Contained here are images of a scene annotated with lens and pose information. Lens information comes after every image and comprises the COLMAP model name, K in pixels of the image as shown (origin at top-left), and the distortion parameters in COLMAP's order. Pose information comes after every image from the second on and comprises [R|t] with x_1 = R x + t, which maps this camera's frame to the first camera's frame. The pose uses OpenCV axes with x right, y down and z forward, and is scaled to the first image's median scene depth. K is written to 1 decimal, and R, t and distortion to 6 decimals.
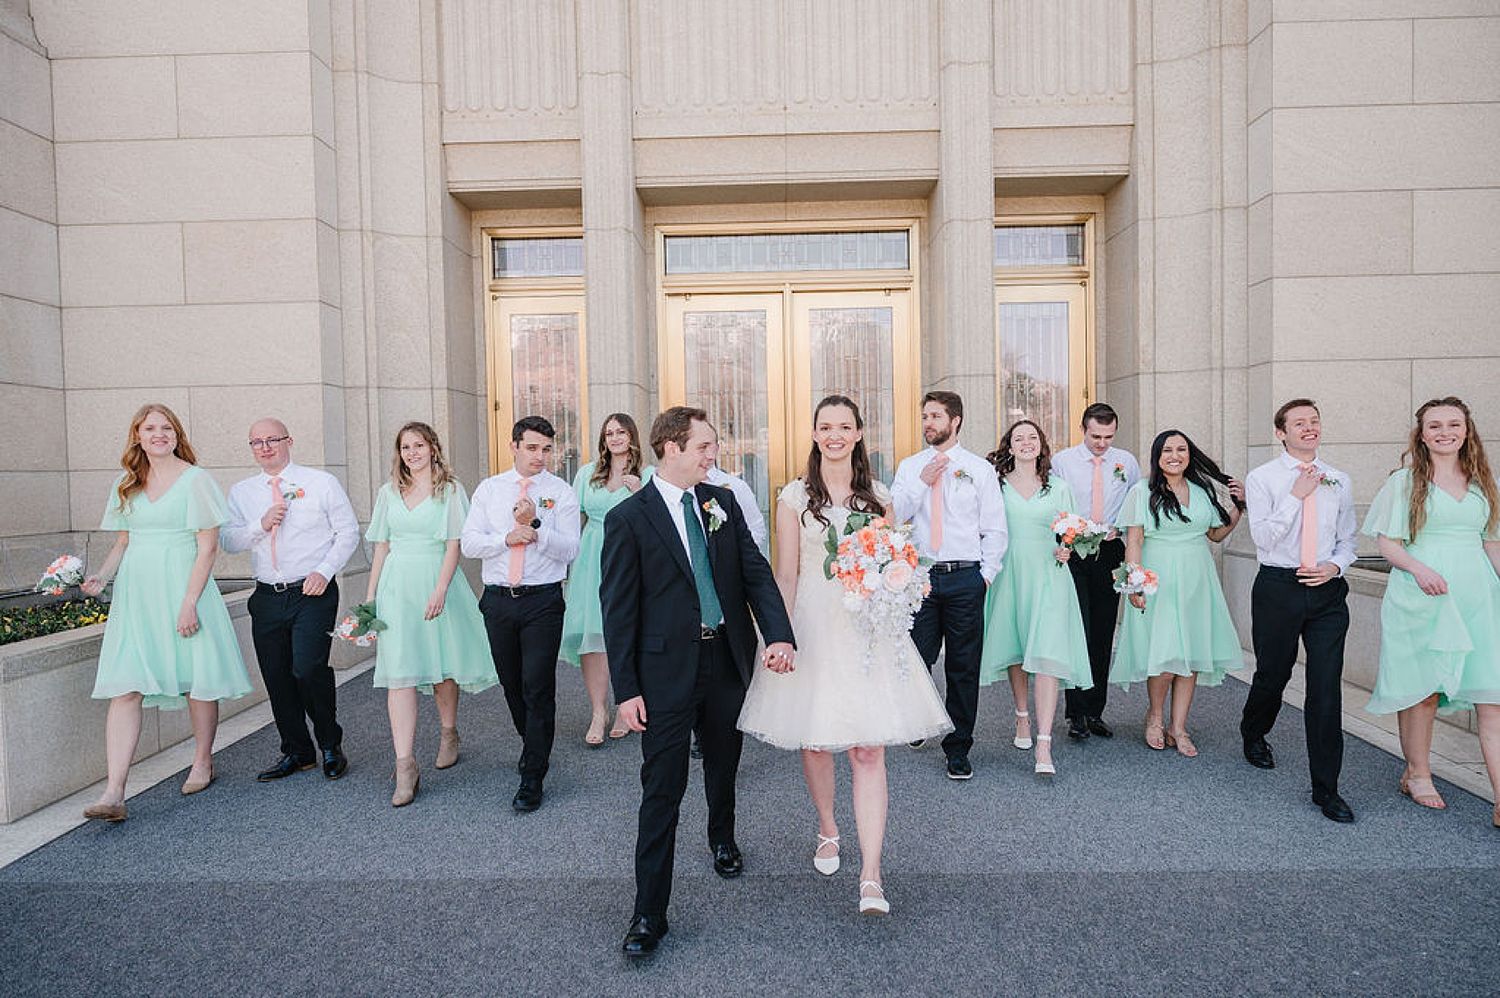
lens RADIAL K [[1102.3, 0, 750.0], [0, 1102.3, 499.0], [0, 0, 1]] dist [0.001483, 0.004015]
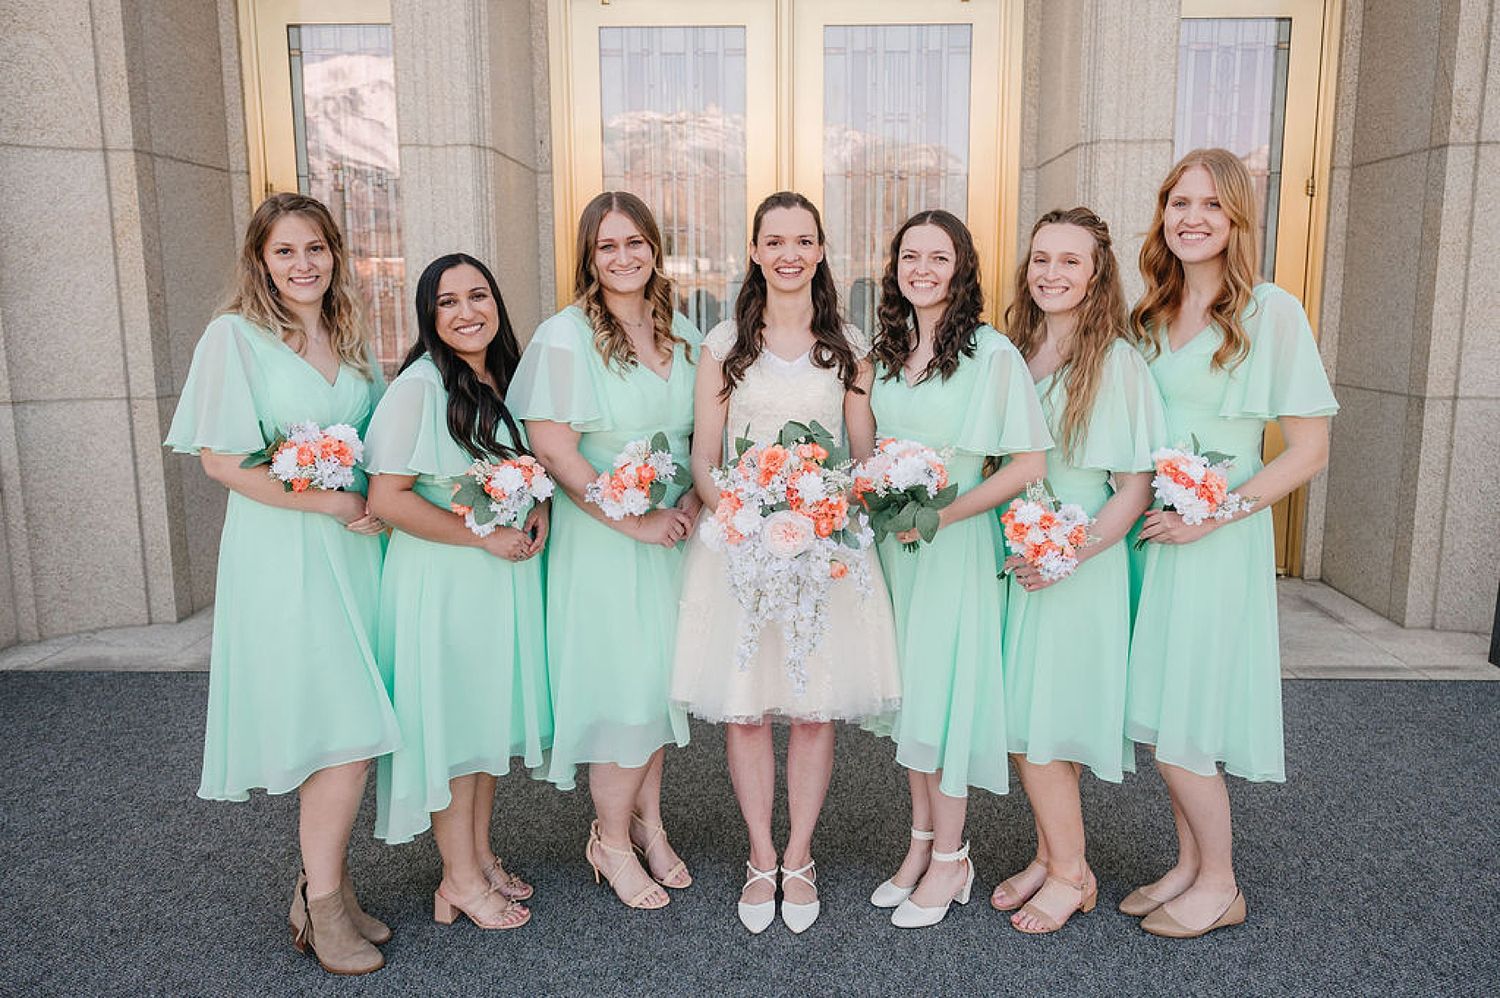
lens RADIAL K [[1203.2, 0, 766.5], [0, 1203.2, 484.2], [0, 0, 1]] dist [-0.000462, 0.004228]
pose [[0.999832, 0.017491, 0.005463, 0.028452], [-0.018033, 0.992131, 0.123900, -0.018382], [-0.003253, -0.123978, 0.992280, 0.407705]]
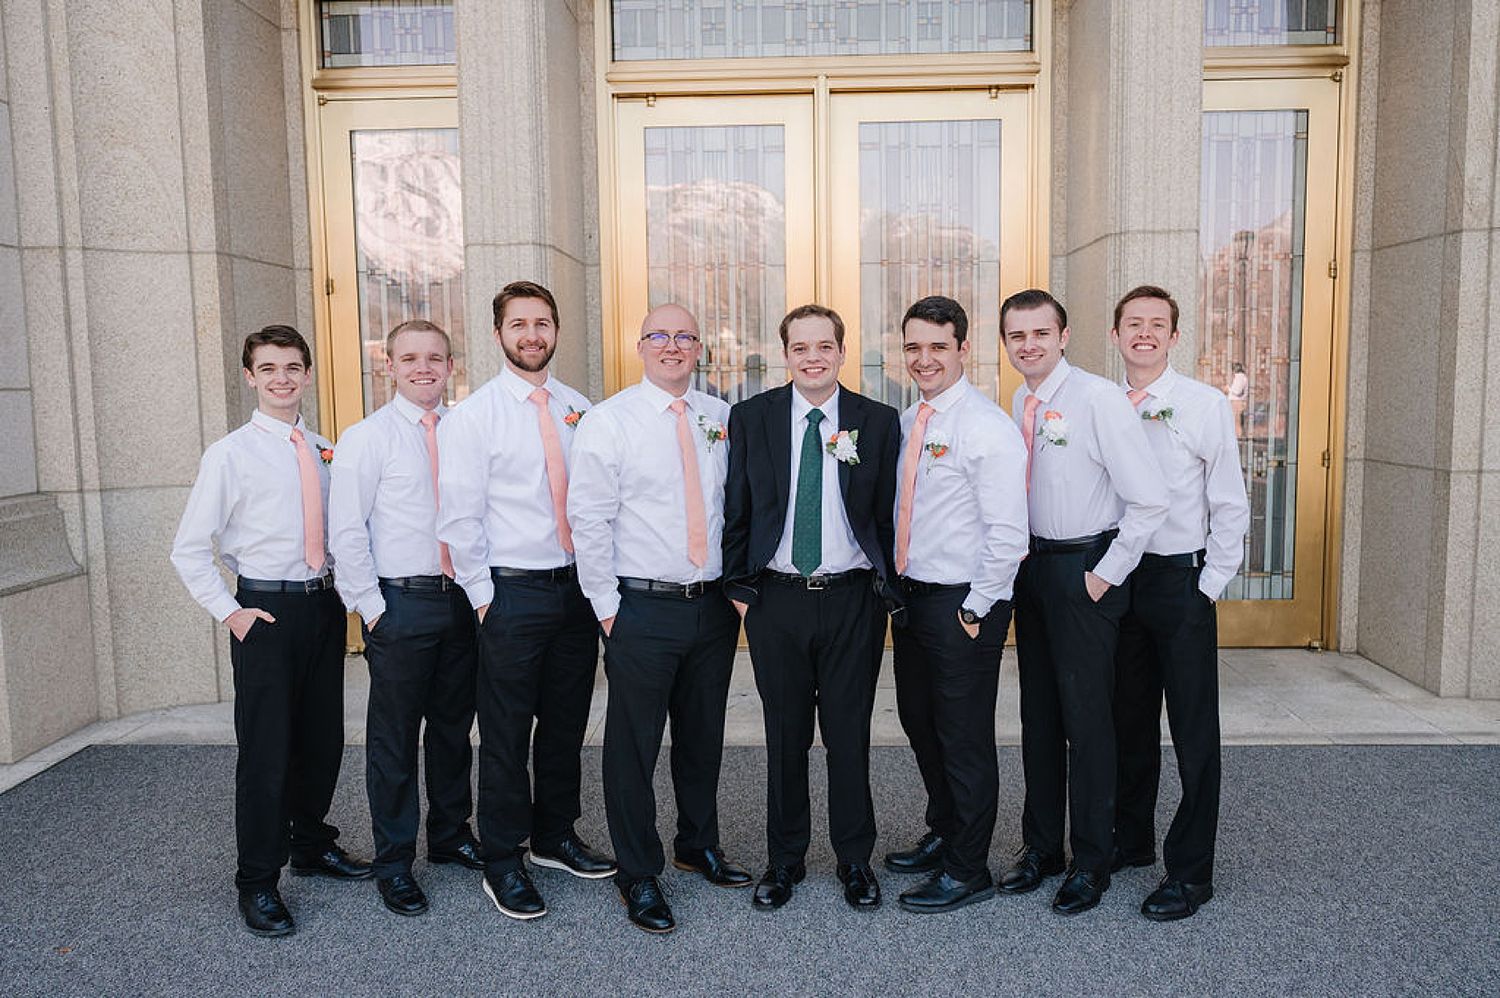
lens RADIAL K [[1261.6, 0, 750.0], [0, 1261.6, 499.0], [0, 0, 1]] dist [-0.004476, 0.002143]
pose [[0.999854, 0.007758, -0.015205, 0.008757], [-0.006697, 0.997619, 0.068638, -0.020670], [0.015702, -0.068526, 0.997526, 0.354219]]
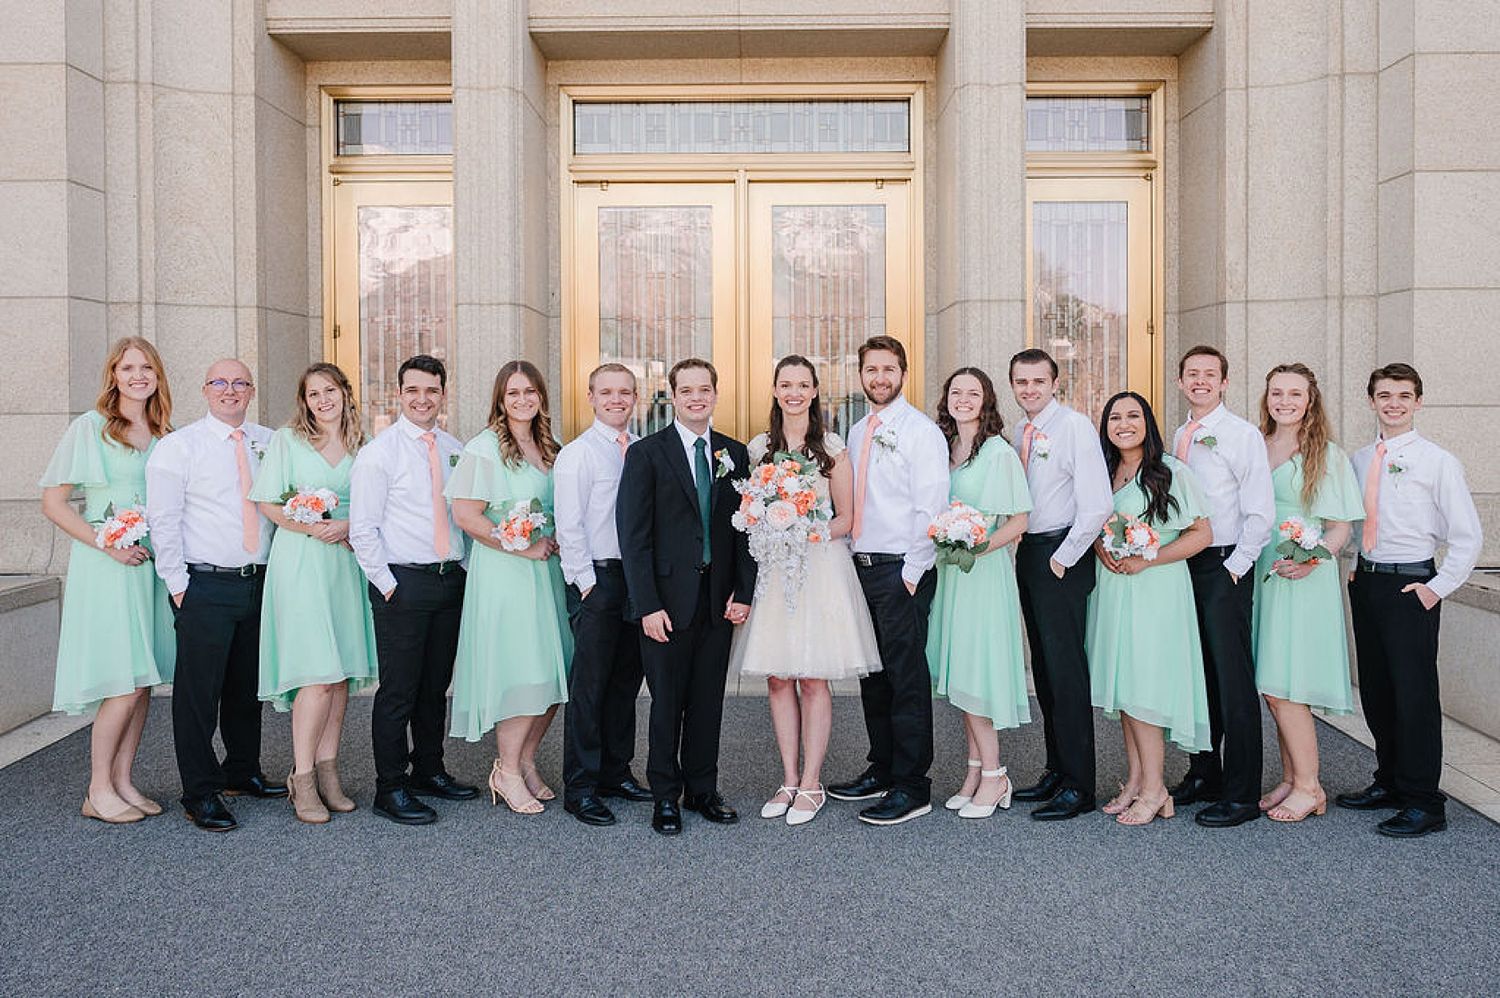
lens RADIAL K [[1366.9, 0, 749.5], [0, 1366.9, 411.9], [0, 0, 1]] dist [-0.001063, 0.006558]
pose [[0.999799, 0.015743, 0.012398, 0.033437], [-0.015427, 0.999563, -0.025196, -0.015065], [-0.012789, 0.025000, 0.999606, 0.115859]]
